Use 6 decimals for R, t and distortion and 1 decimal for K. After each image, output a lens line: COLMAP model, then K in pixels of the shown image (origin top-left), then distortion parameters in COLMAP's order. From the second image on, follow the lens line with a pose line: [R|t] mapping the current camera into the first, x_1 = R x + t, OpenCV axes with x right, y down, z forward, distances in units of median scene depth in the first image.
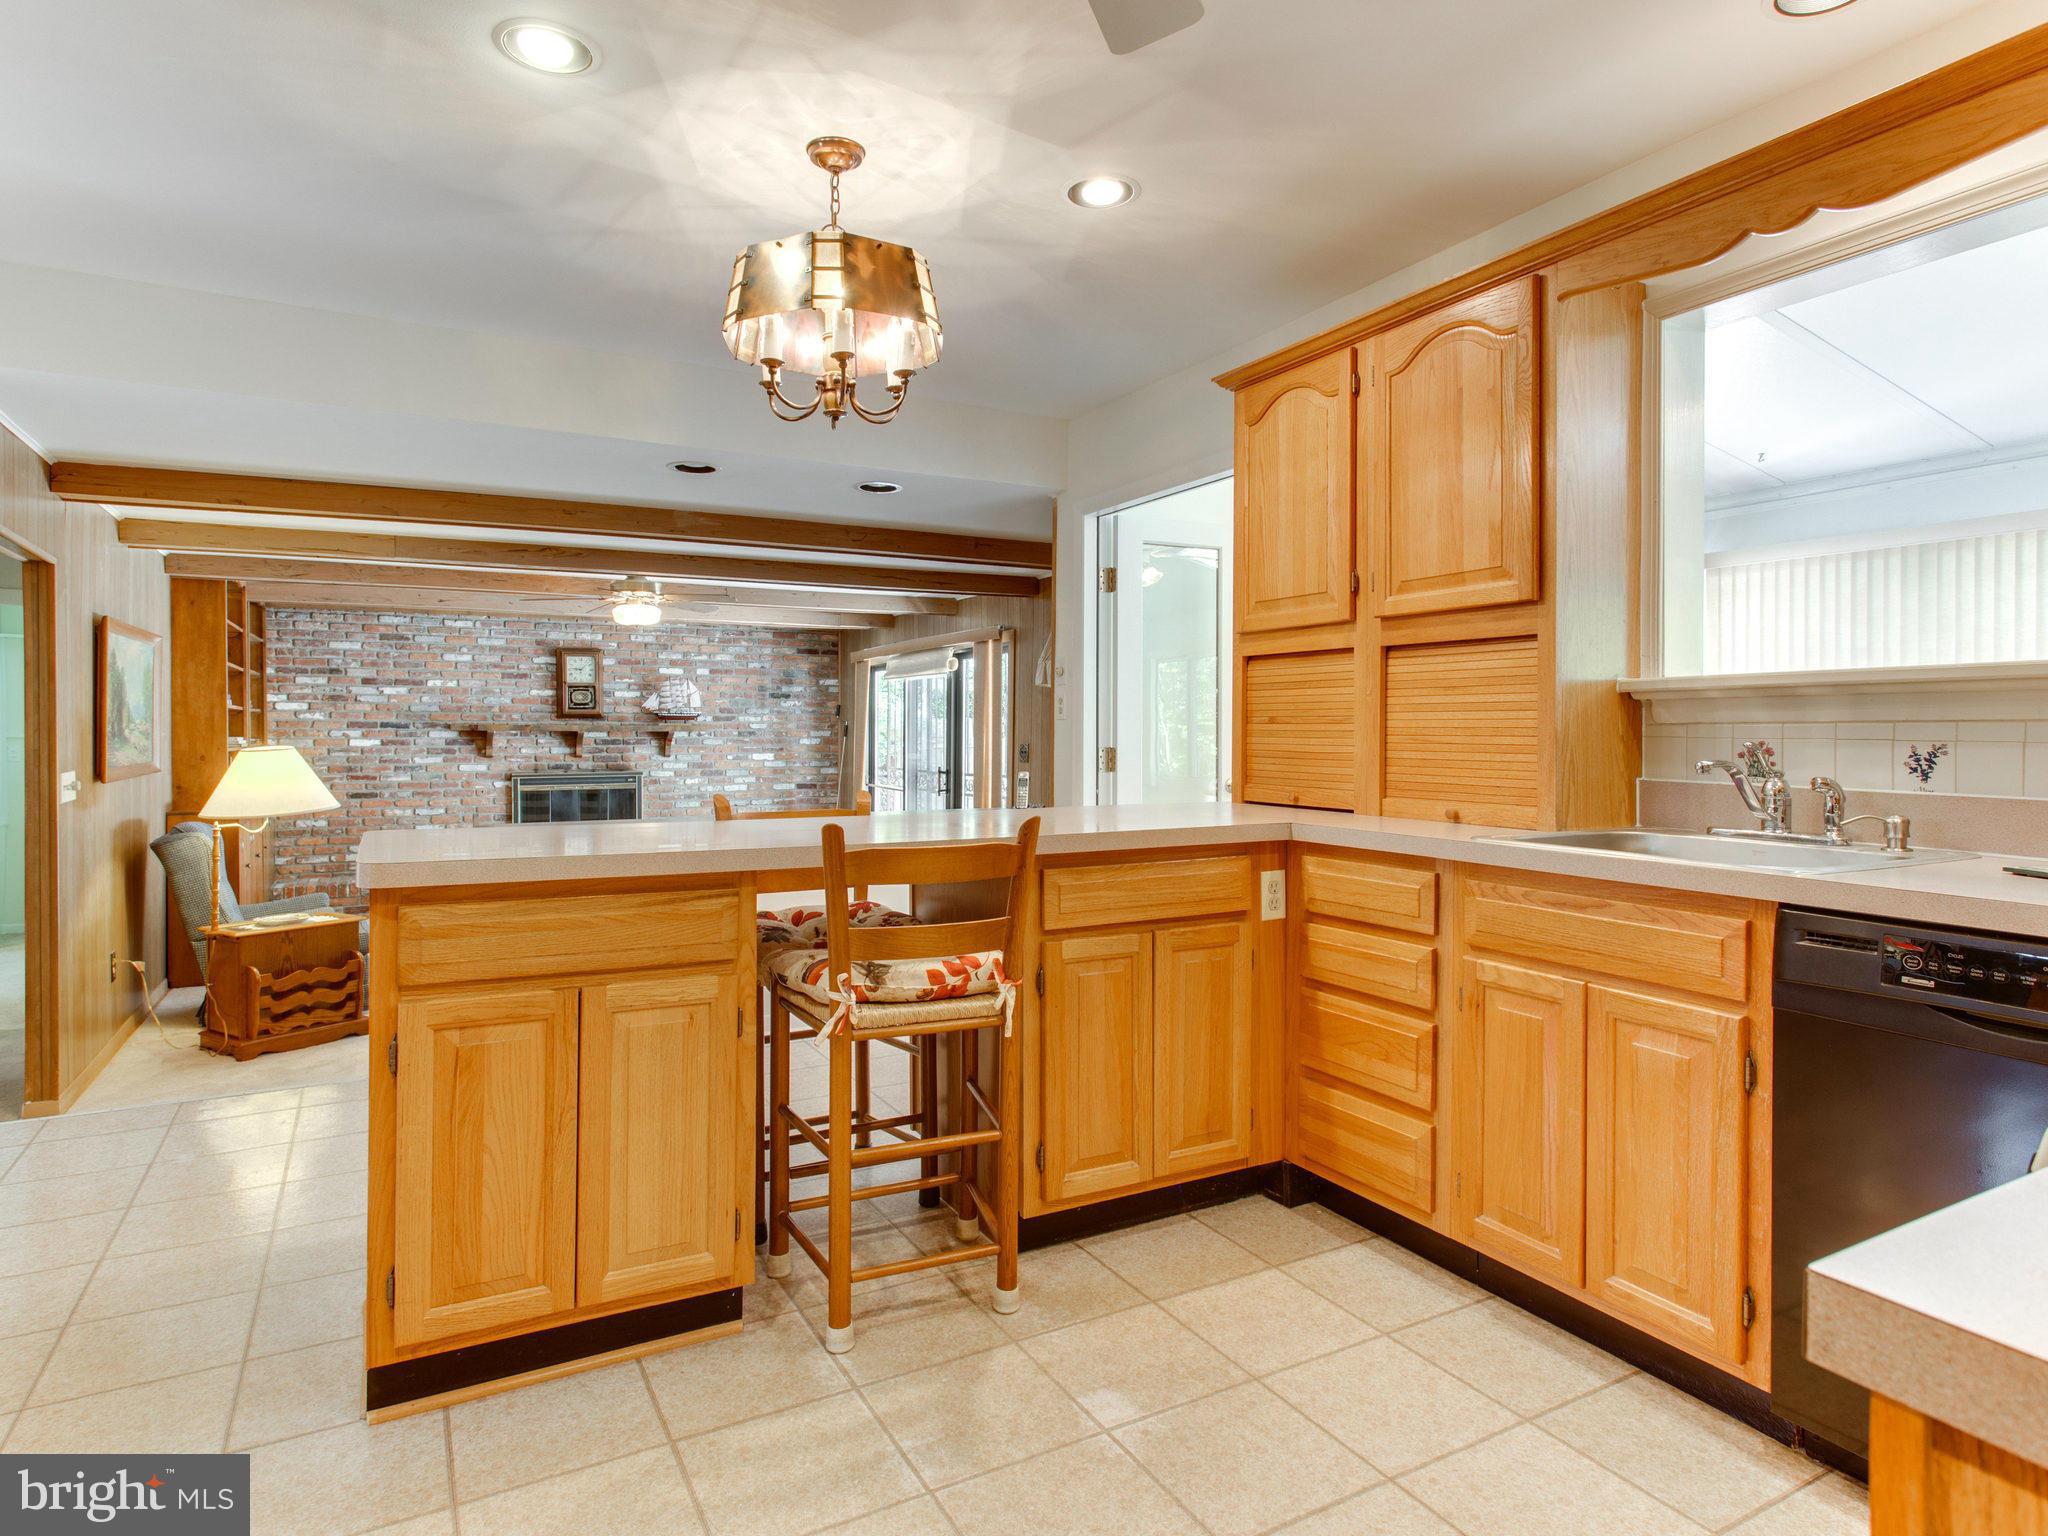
lens RADIAL K [[1292.8, 0, 1190.2], [0, 1292.8, 752.6], [0, 0, 1]] dist [-0.004207, 0.002359]
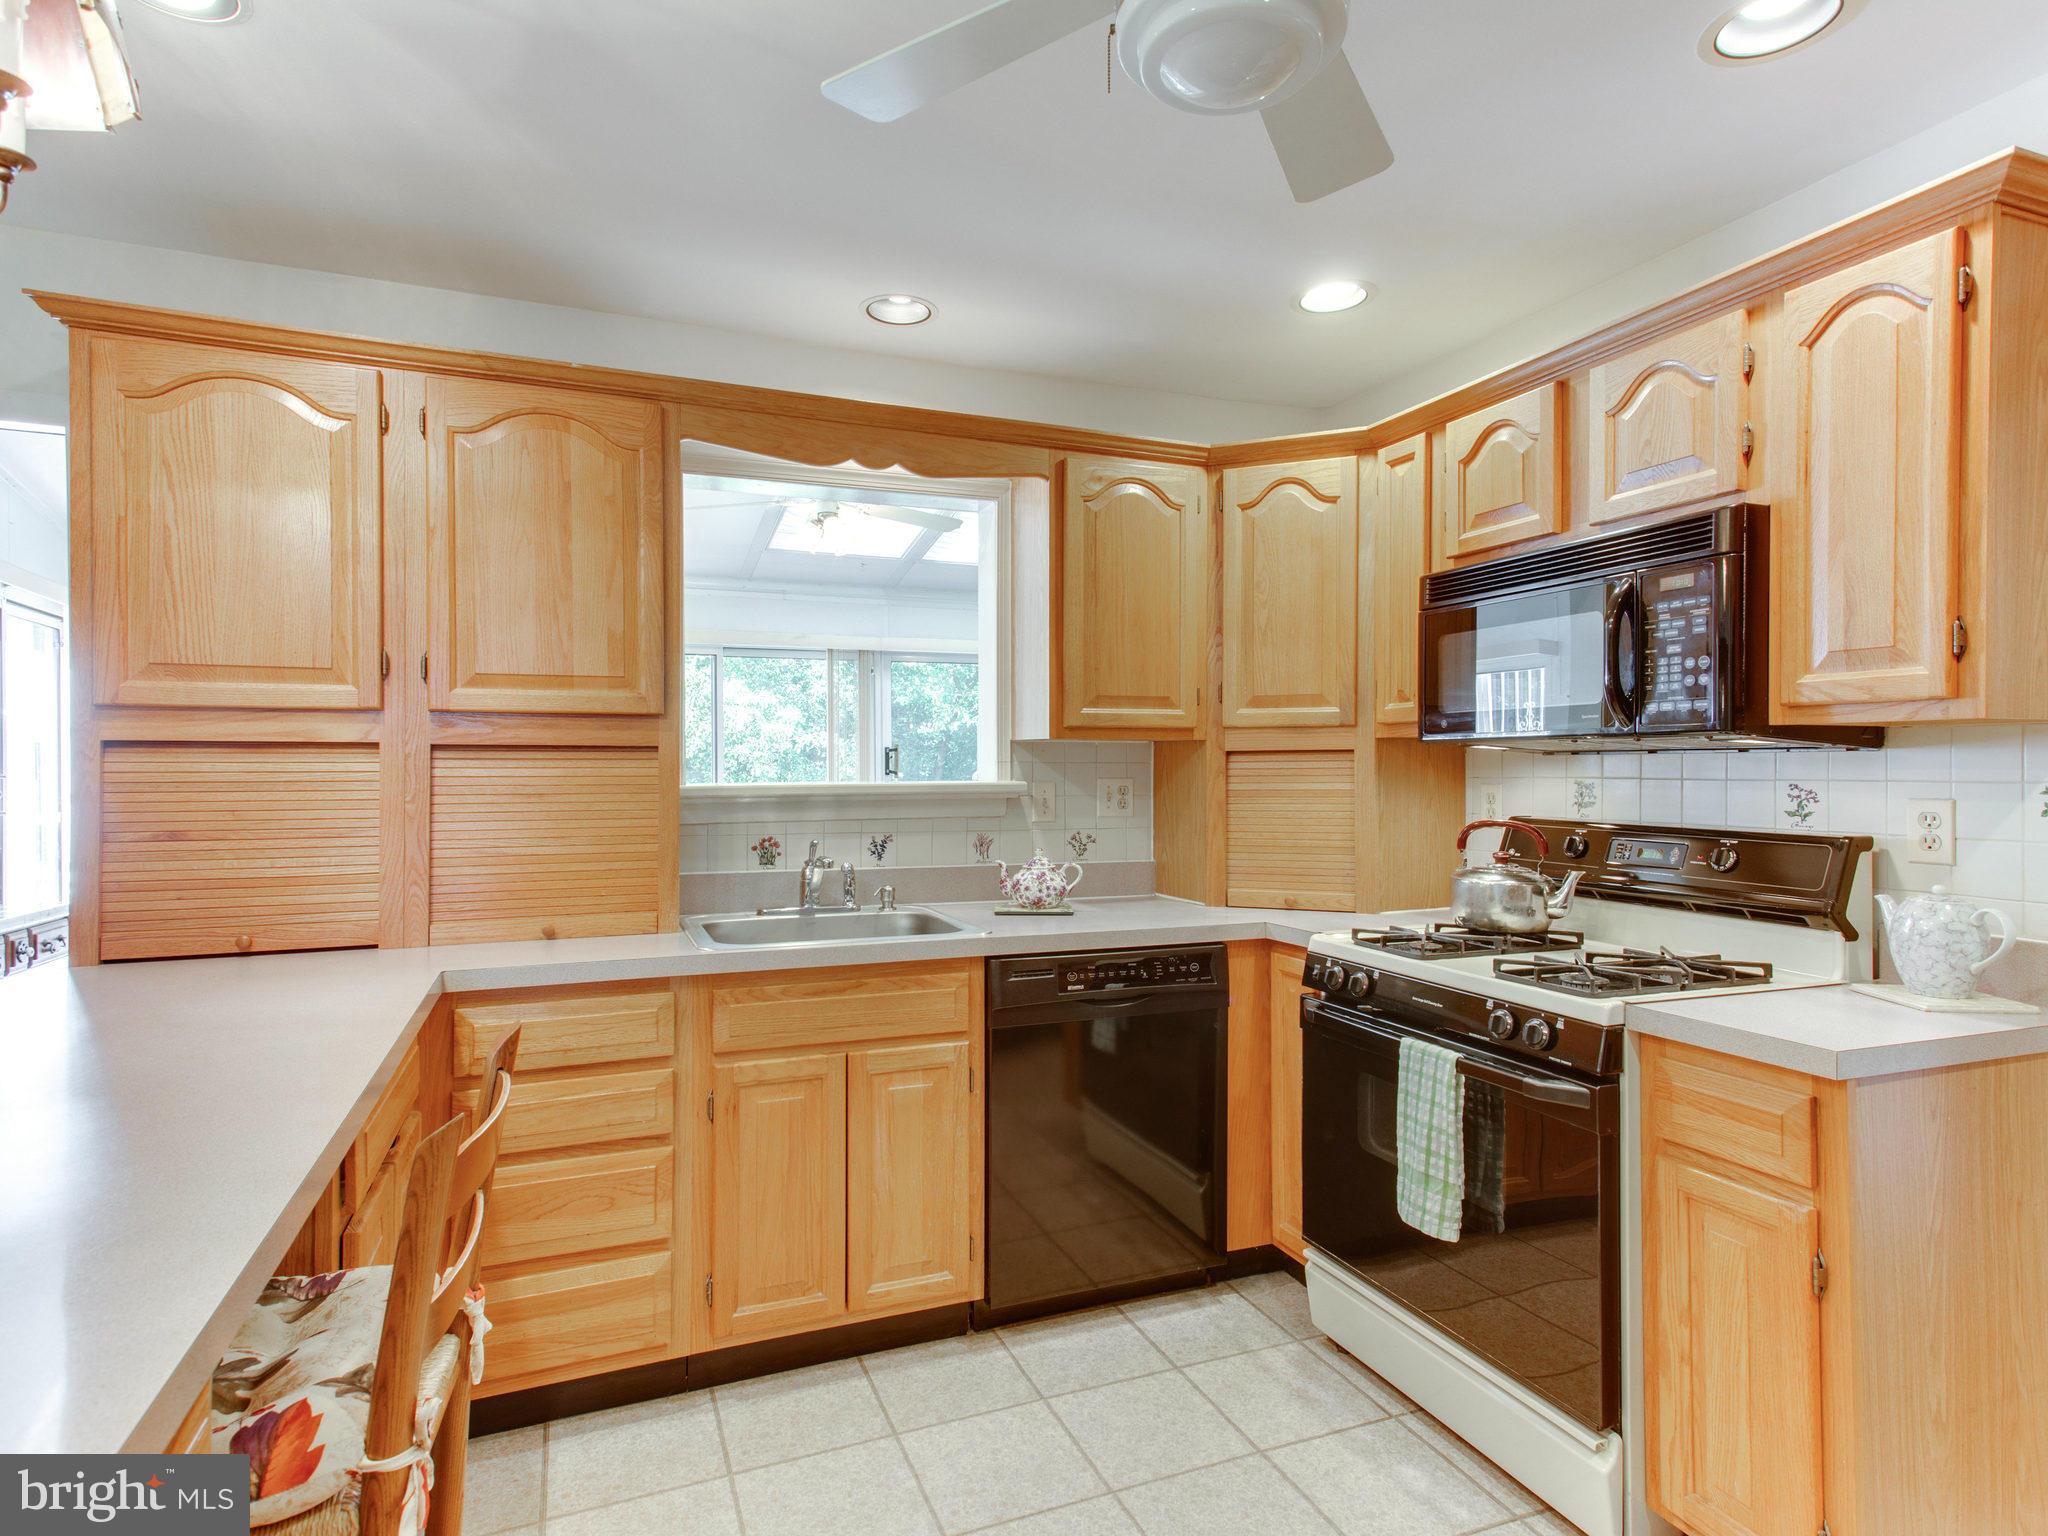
lens RADIAL K [[1084.3, 0, 1031.1], [0, 1084.3, 765.5], [0, 0, 1]] dist [0.017674, 0.001535]
pose [[0.145023, 0.003280, 0.989423, -0.820998], [0.008925, 0.999949, -0.004623, -0.101737], [-0.989388, 0.009502, 0.144987, 0.840808]]
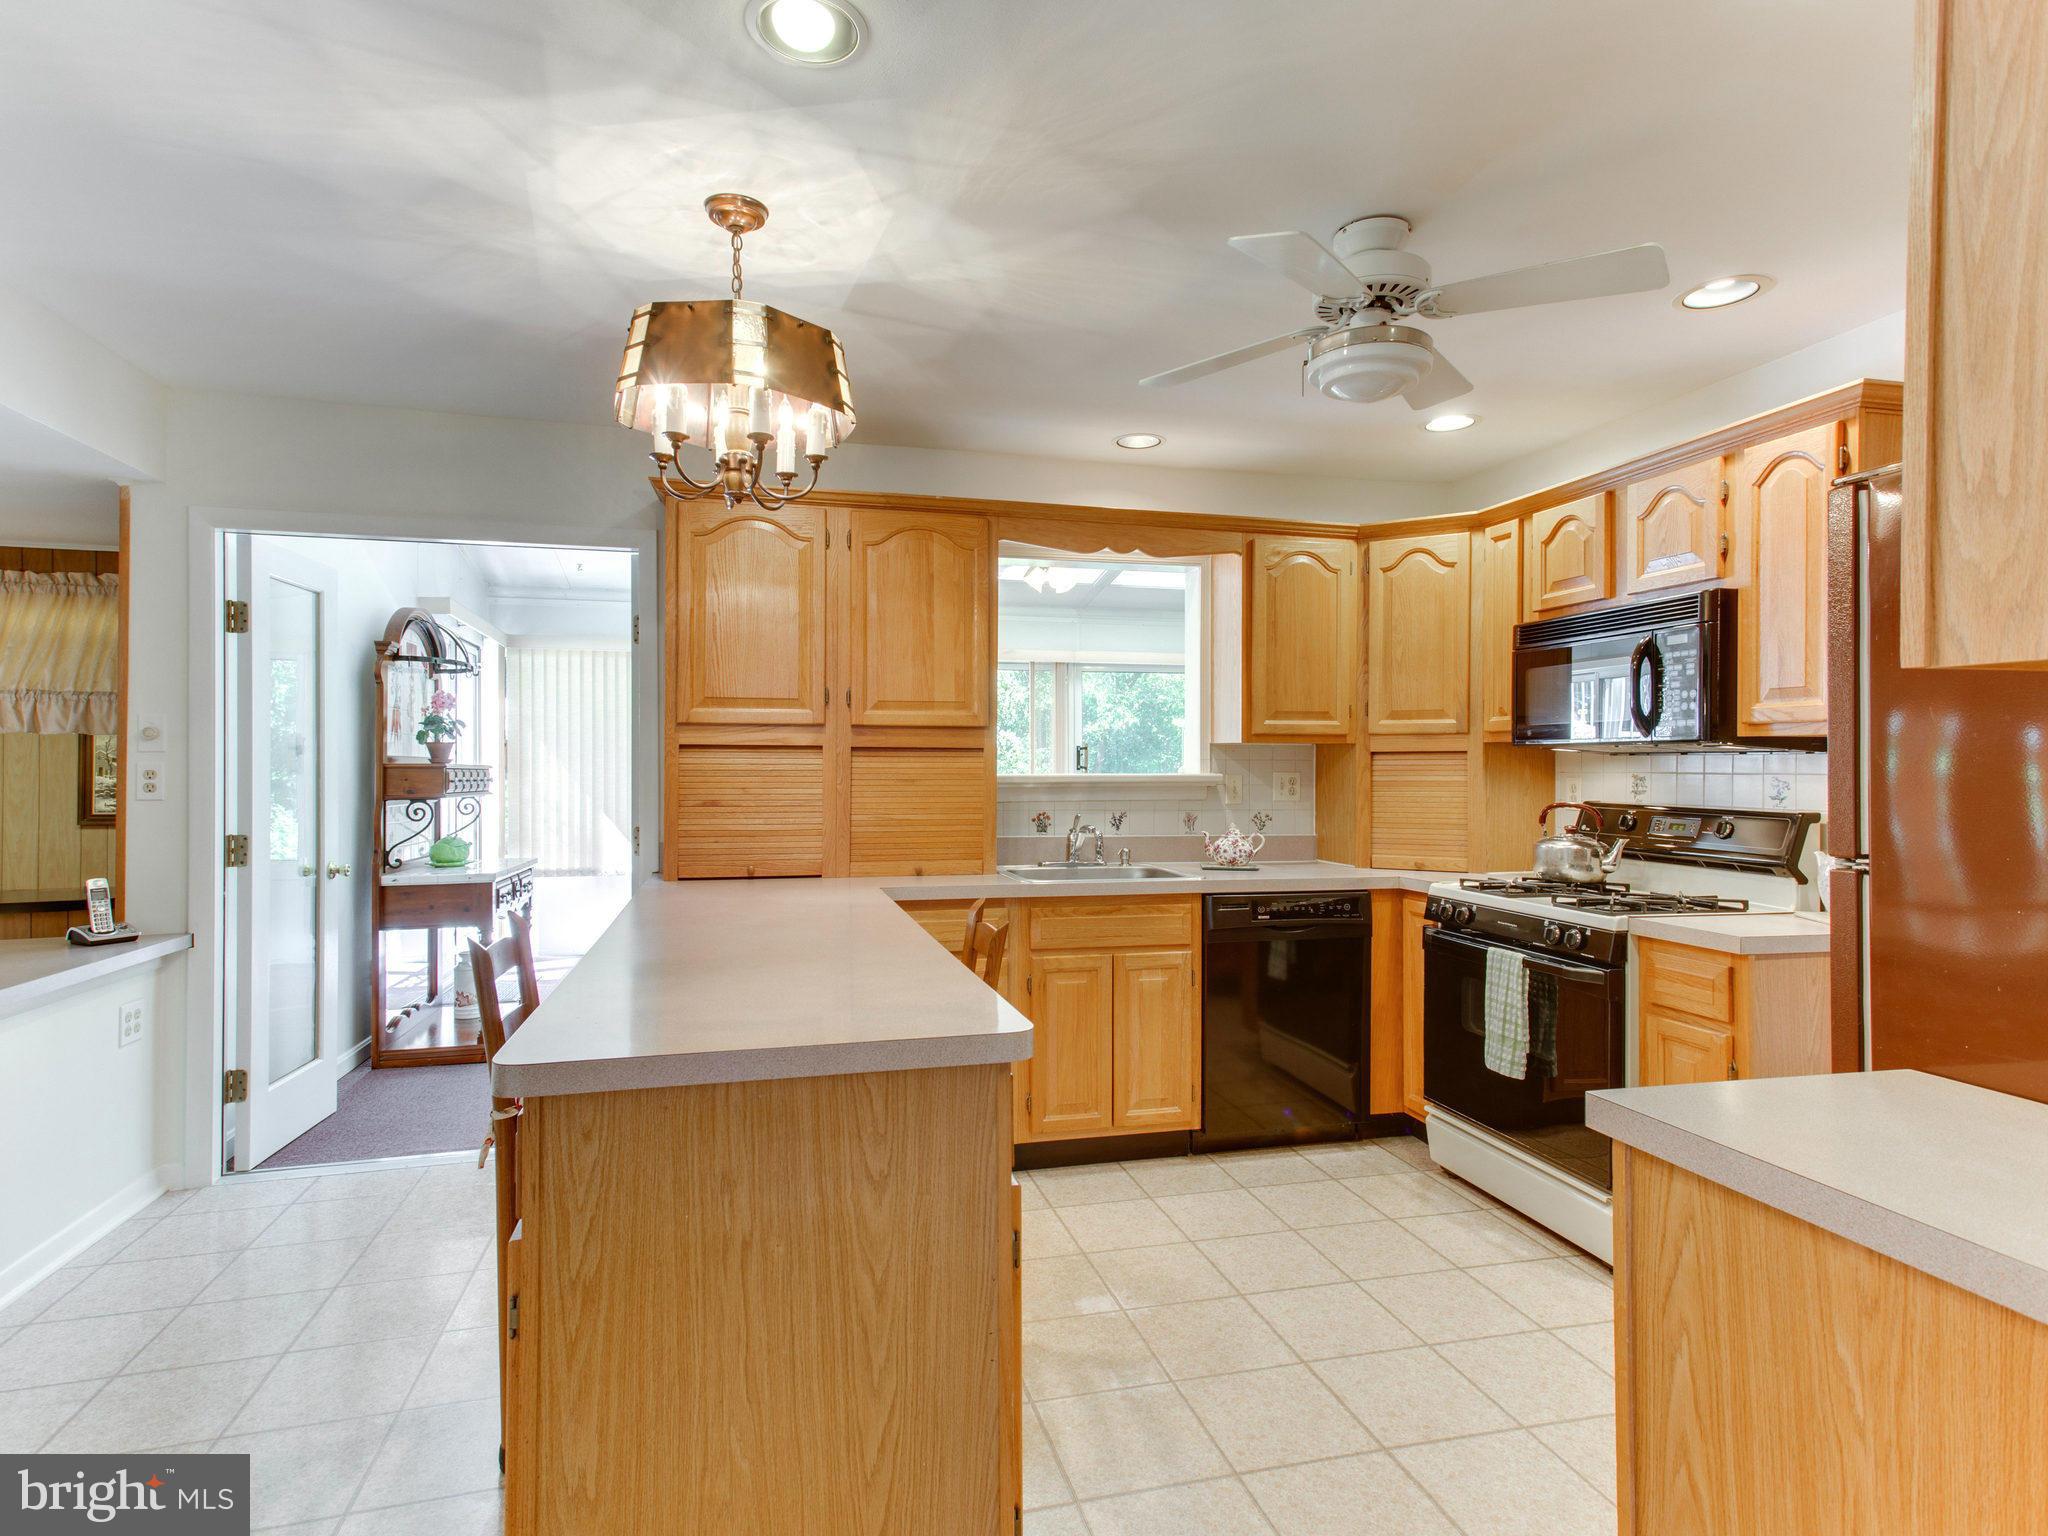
lens RADIAL K [[1084.3, 0, 1134.8], [0, 1084.3, 758.3], [0, 0, 1]] dist [0.017674, 0.001535]
pose [[0.185293, 0.007638, 0.982654, -1.438848], [0.005298, 0.999947, -0.008771, -0.098649], [-0.982669, 0.006831, 0.185243, 0.850272]]
